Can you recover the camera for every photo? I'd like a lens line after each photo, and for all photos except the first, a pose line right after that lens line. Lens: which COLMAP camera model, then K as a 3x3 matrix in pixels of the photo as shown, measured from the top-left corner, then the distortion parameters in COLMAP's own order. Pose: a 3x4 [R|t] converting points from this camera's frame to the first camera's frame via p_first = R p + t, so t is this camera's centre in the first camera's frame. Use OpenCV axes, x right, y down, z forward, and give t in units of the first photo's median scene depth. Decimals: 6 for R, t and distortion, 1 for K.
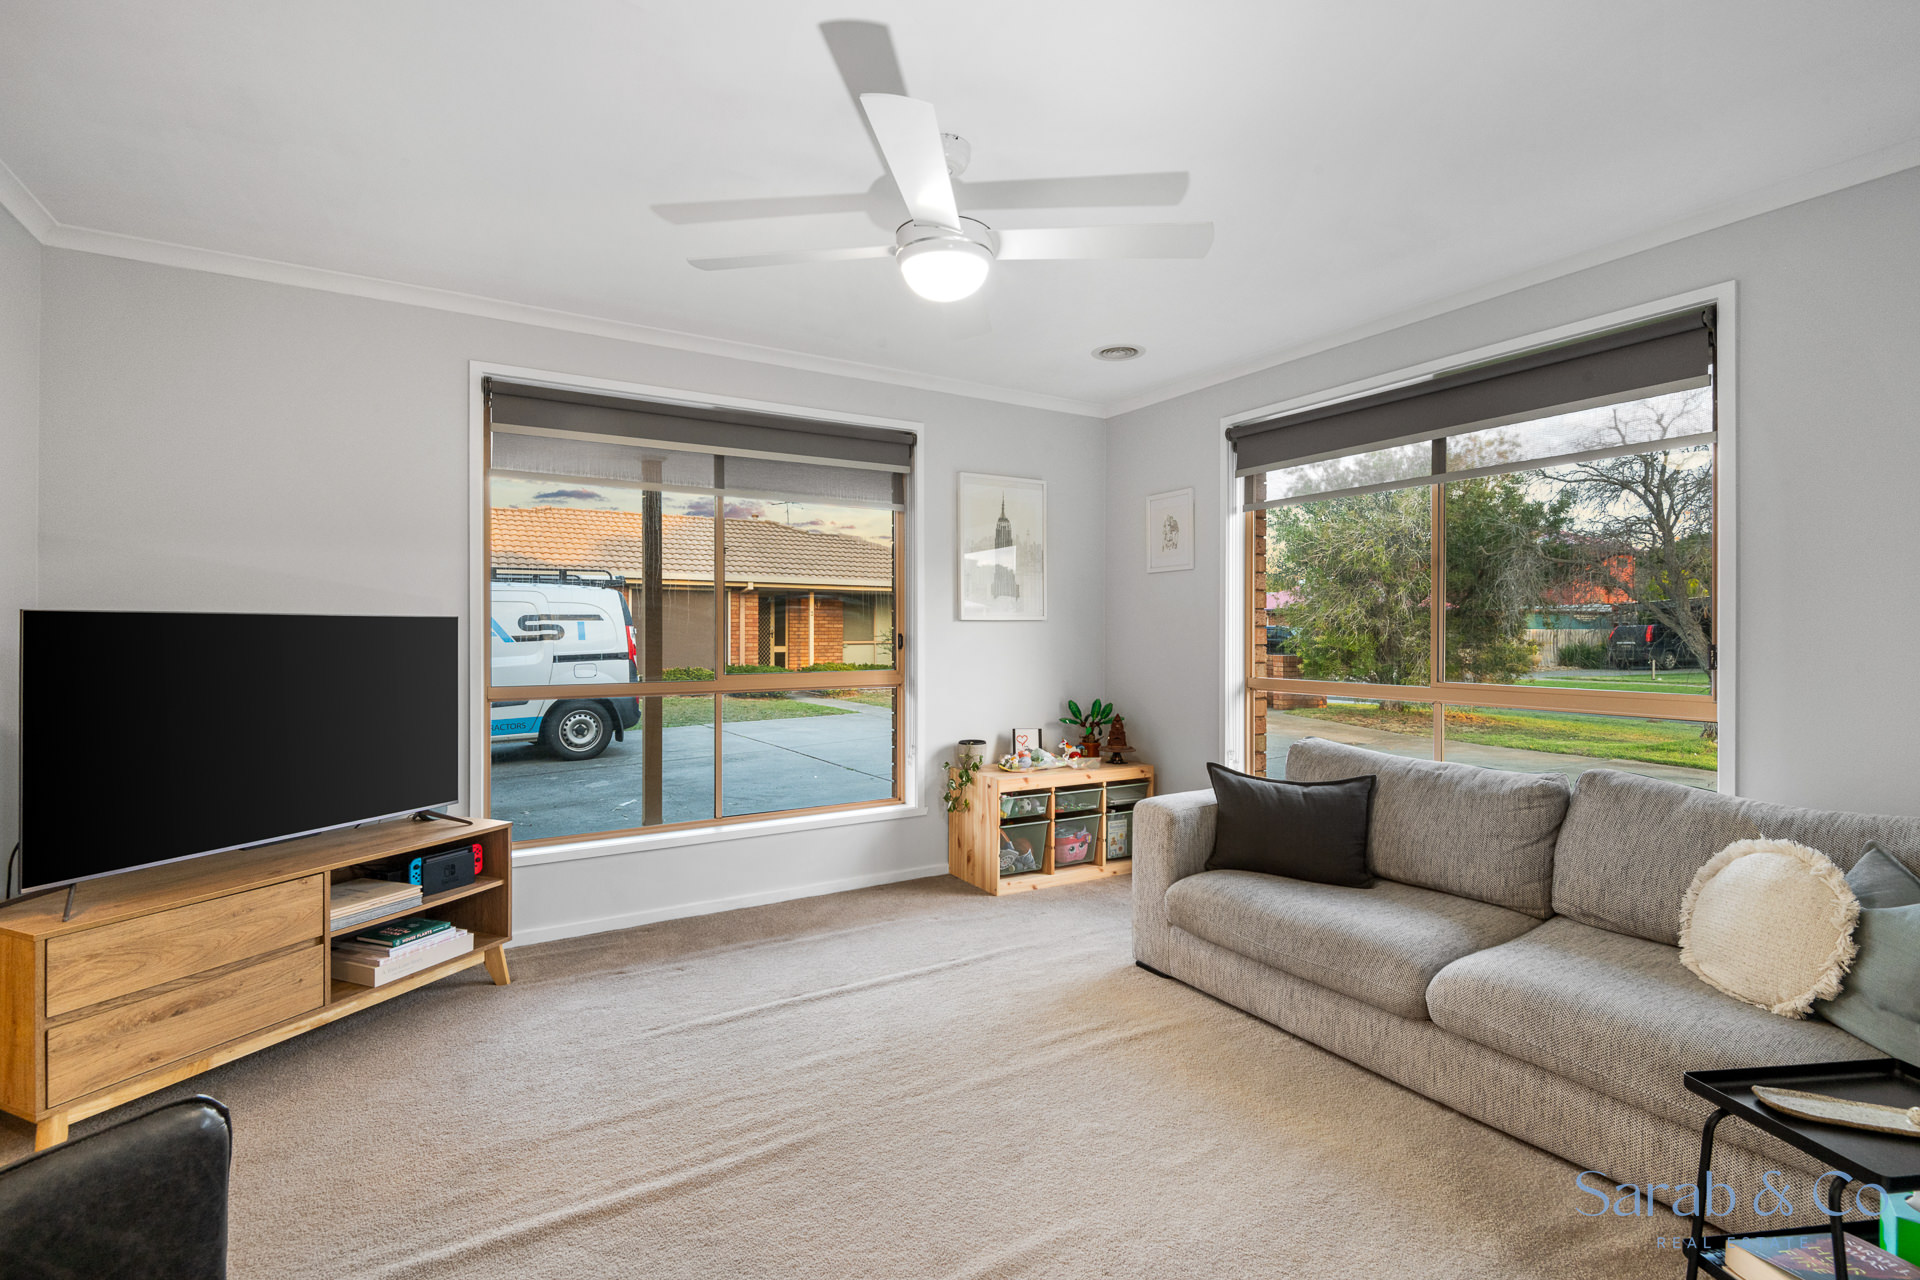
lens RADIAL K [[882.9, 0, 960.6], [0, 882.9, 623.5], [0, 0, 1]] dist [0.010835, -0.004664]
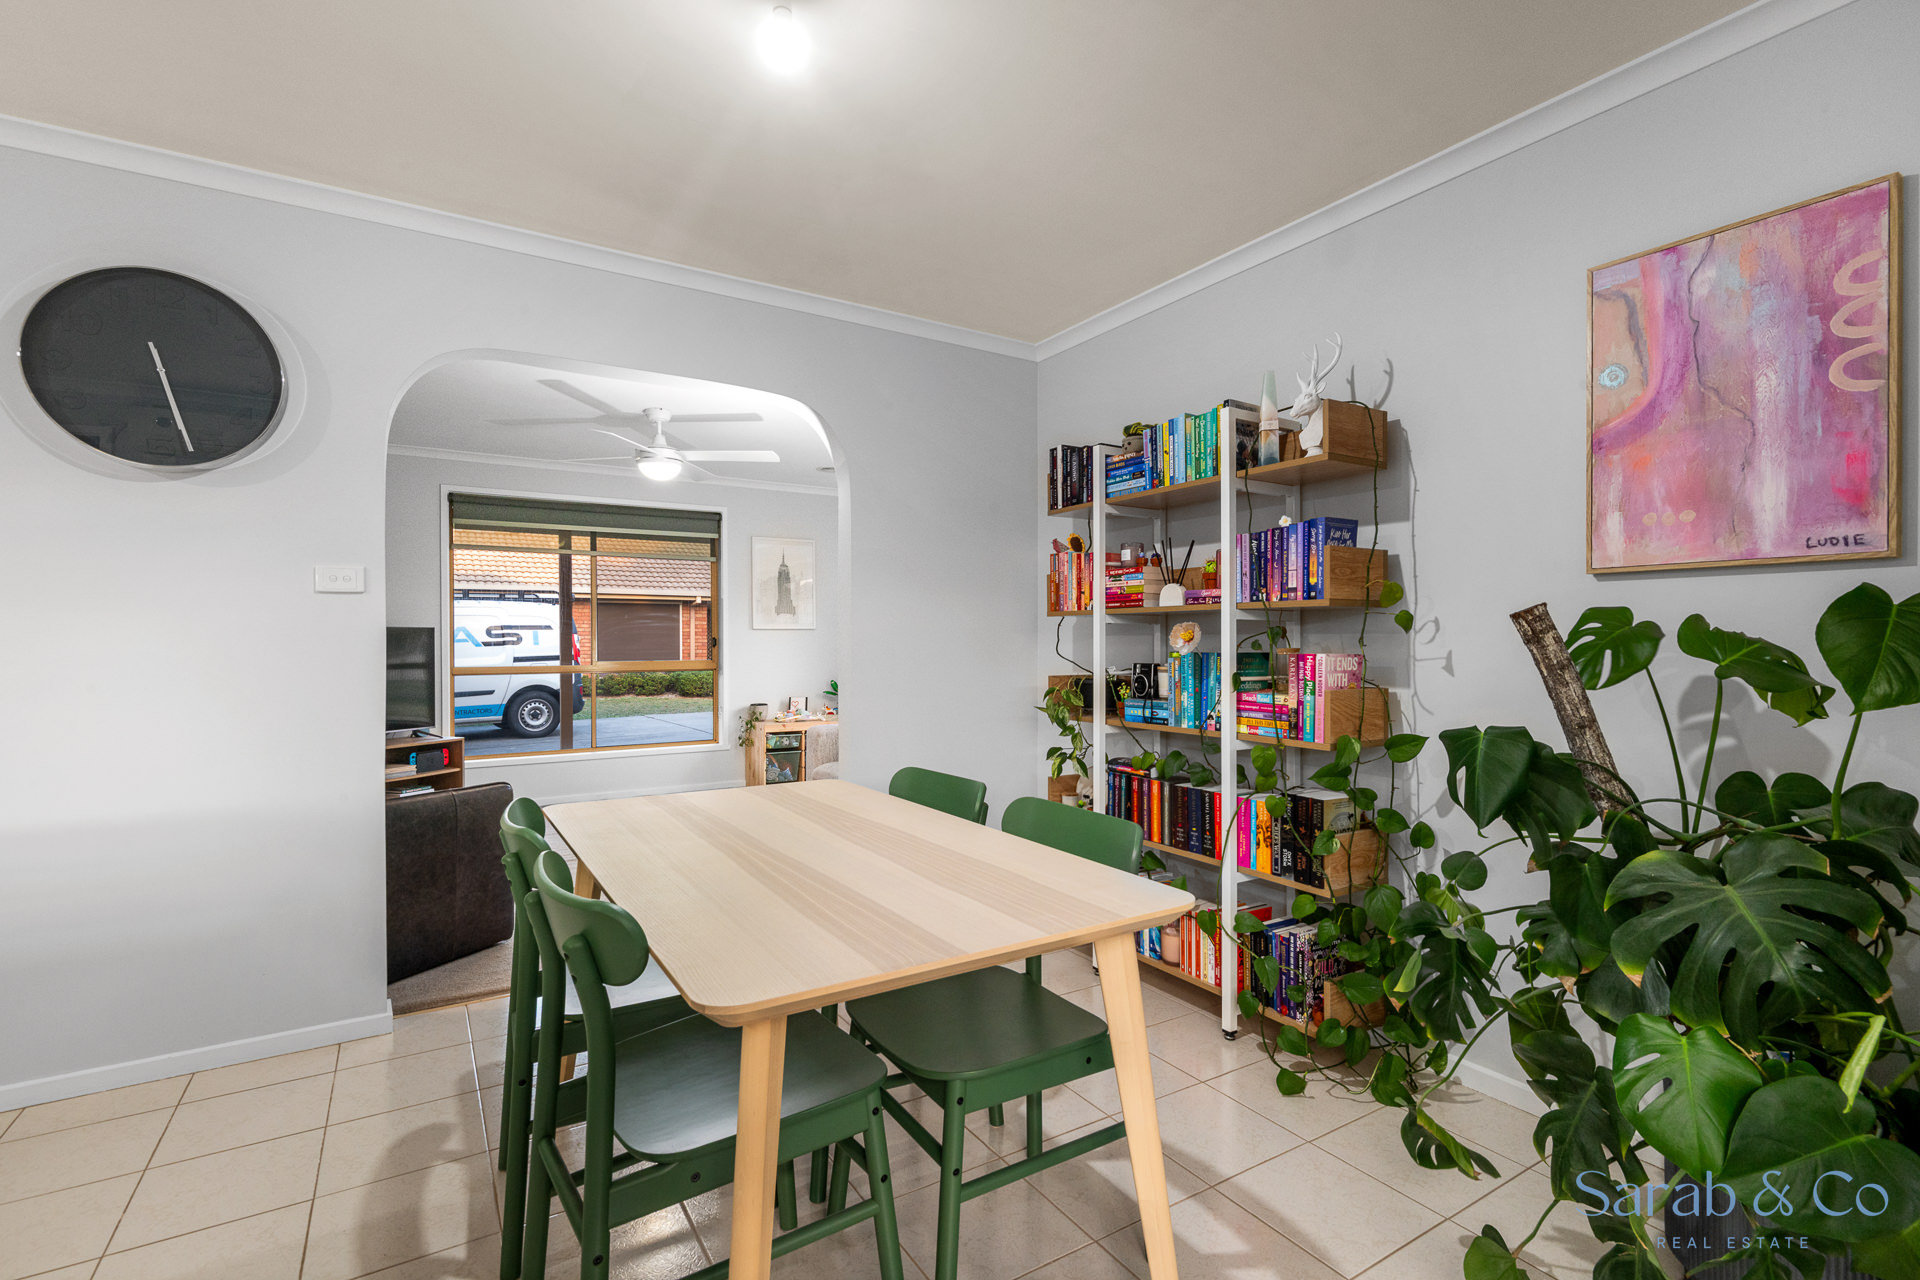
lens RADIAL K [[882.9, 0, 964.6], [0, 882.9, 638.3], [0, 0, 1]] dist [0.010835, -0.004664]
pose [[0.999887, -0.001687, 0.014922, 0.379953], [0.001598, 0.999981, 0.006002, 0.004489], [-0.014932, -0.005977, 0.999871, -0.643769]]
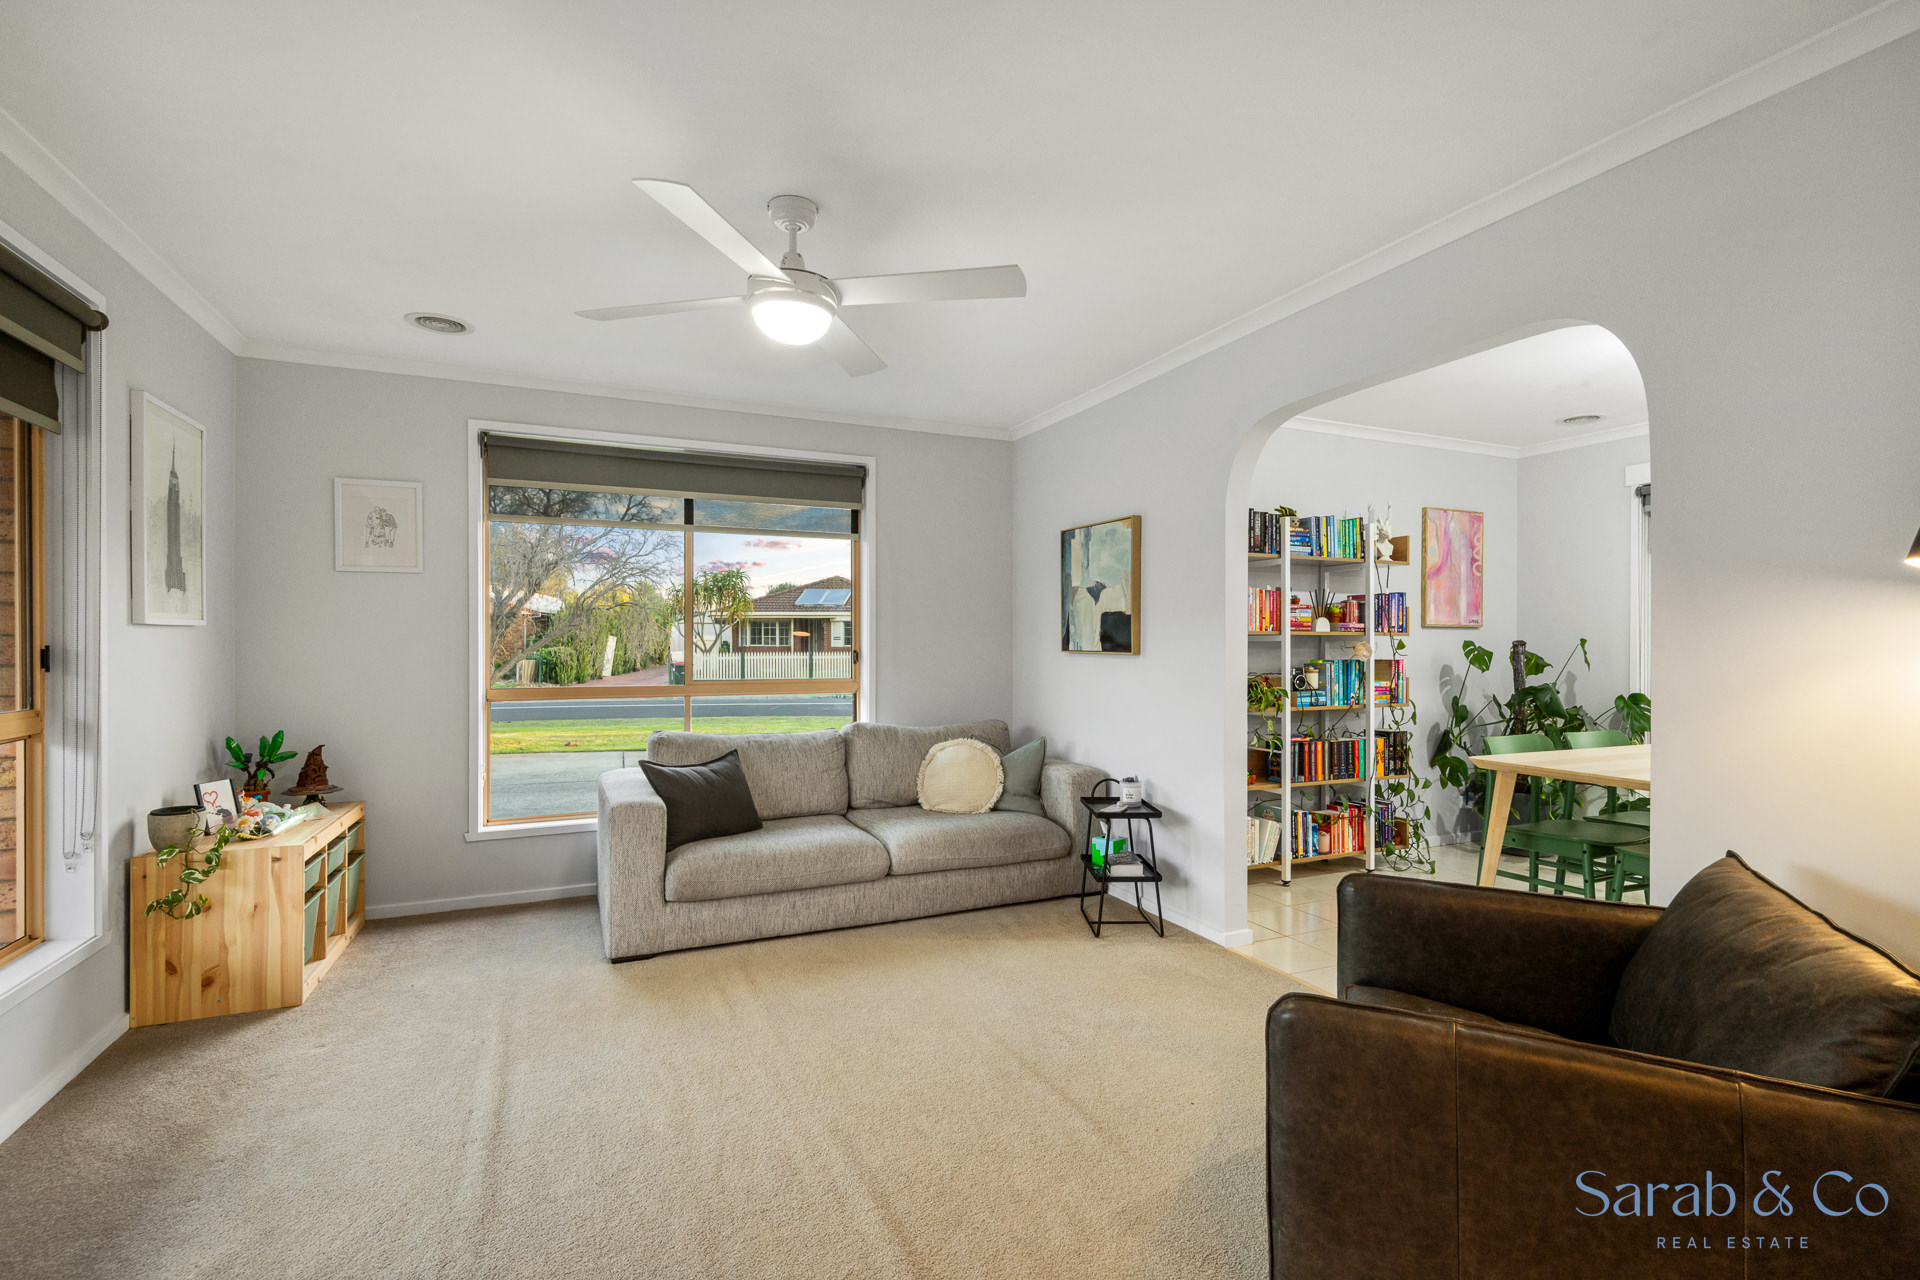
lens RADIAL K [[882.9, 0, 971.6], [0, 882.9, 642.1], [0, 0, 1]] dist [0.010835, -0.004664]
pose [[0.114512, -0.003242, 0.993417, -0.597413], [-0.013061, 0.999903, 0.004769, -0.002502], [-0.993336, -0.013521, 0.114459, 0.351500]]
